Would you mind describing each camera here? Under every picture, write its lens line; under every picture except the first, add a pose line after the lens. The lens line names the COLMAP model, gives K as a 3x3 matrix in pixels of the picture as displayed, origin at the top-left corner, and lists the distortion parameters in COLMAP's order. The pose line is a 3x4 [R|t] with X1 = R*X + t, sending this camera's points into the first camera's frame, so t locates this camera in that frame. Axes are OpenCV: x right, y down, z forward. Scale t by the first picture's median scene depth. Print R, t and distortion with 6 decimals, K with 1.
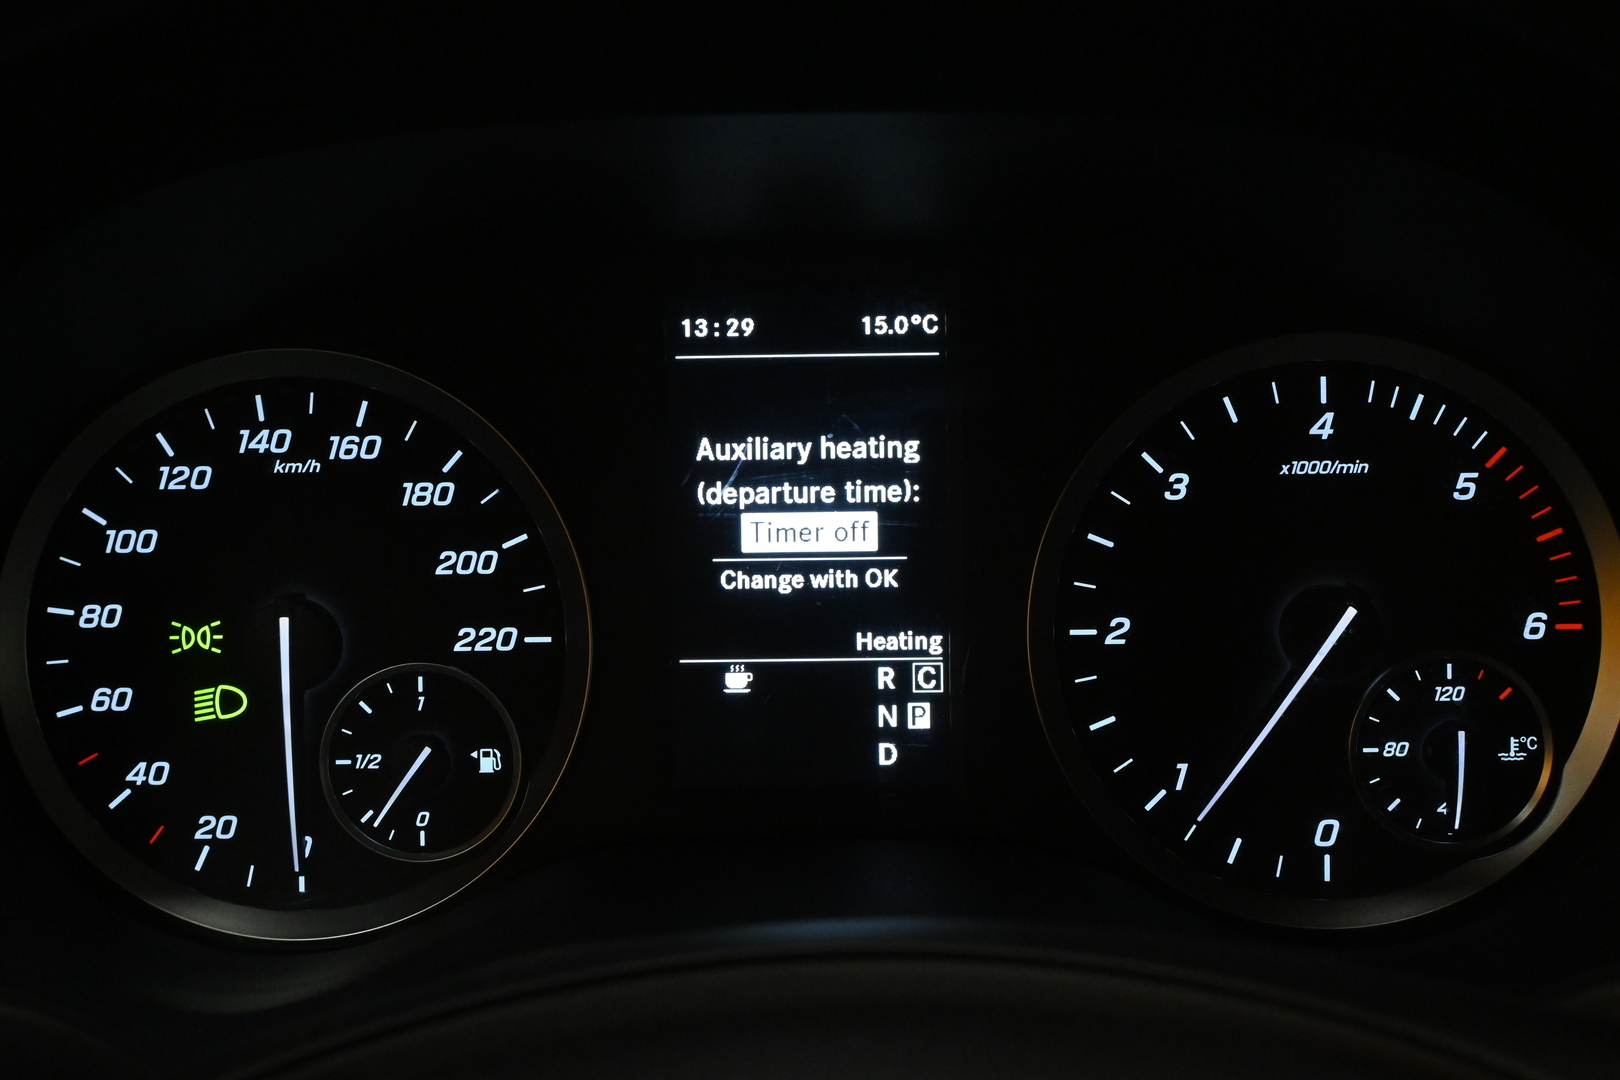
lens RADIAL K [[2229.7, 0, 813.3], [0, 2229.7, 539.1], [0, 0, 1]] dist [0.009243, 0.000000]
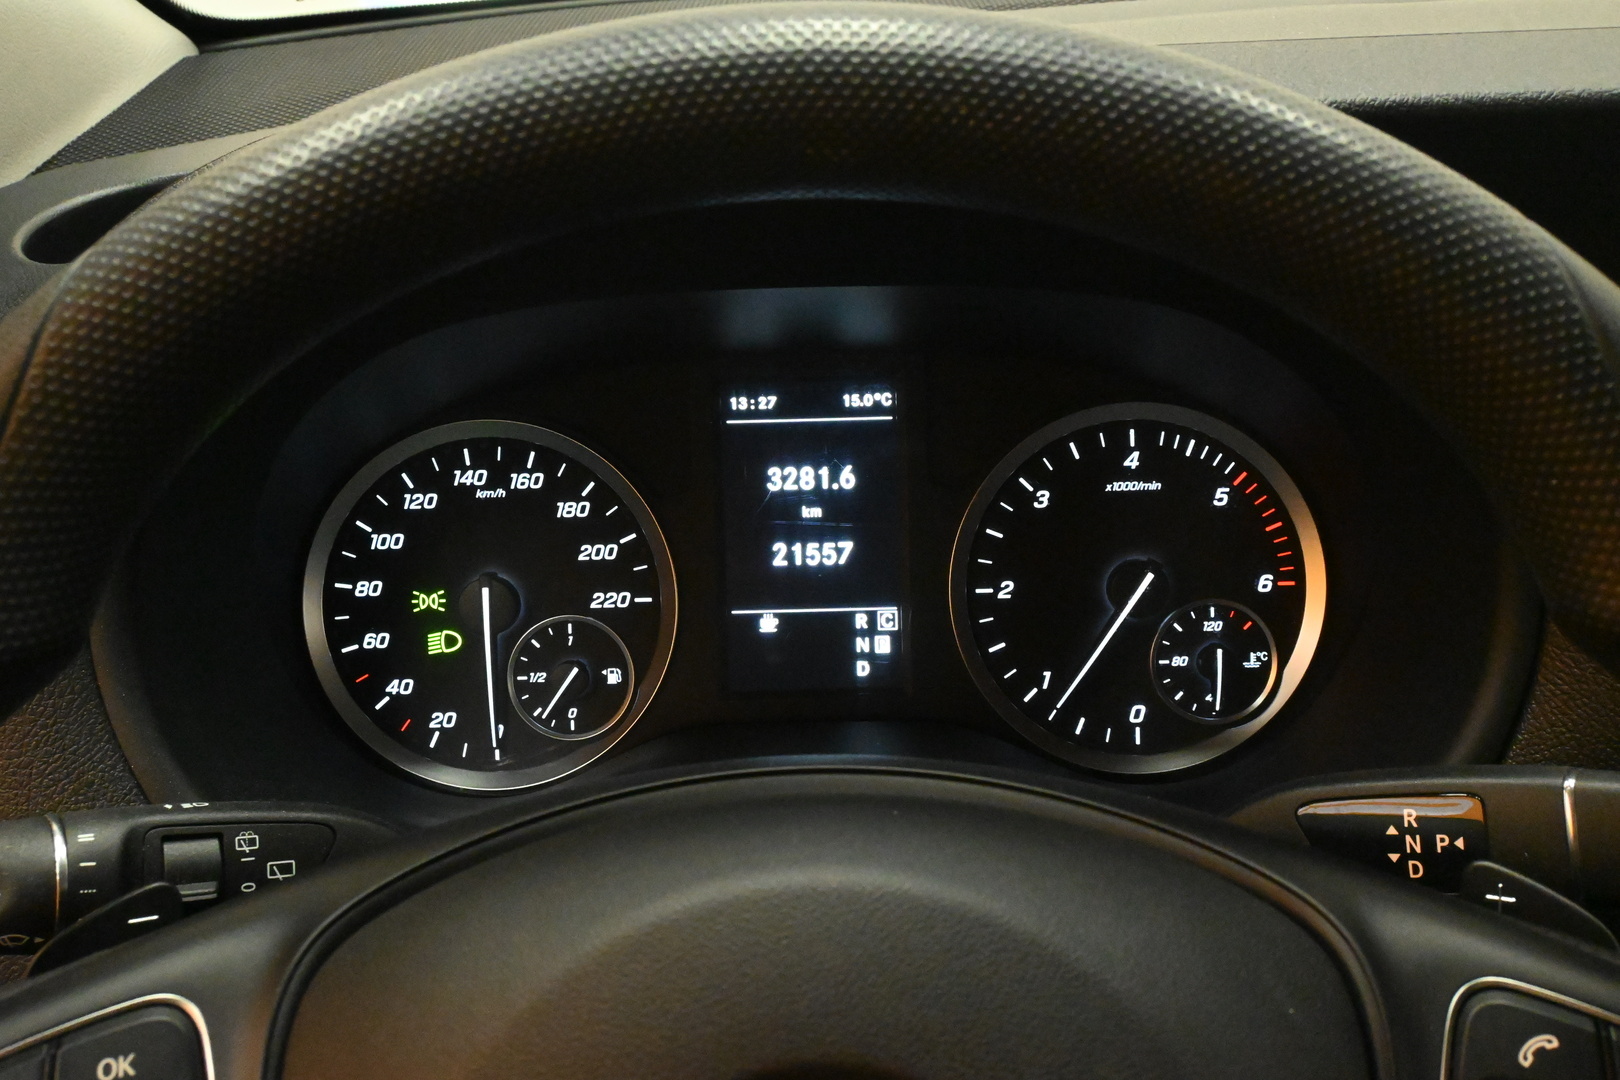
lens RADIAL K [[1736.3, 0, 806.4], [0, 1736.3, 542.5], [0, 0, 1]] dist [0.000659, 0.000000]
pose [[0.999917, -0.012840, 0.001205, -0.007608], [0.012823, 0.999827, 0.013493, -0.011304], [-0.001378, -0.013476, 0.999908, -0.243840]]
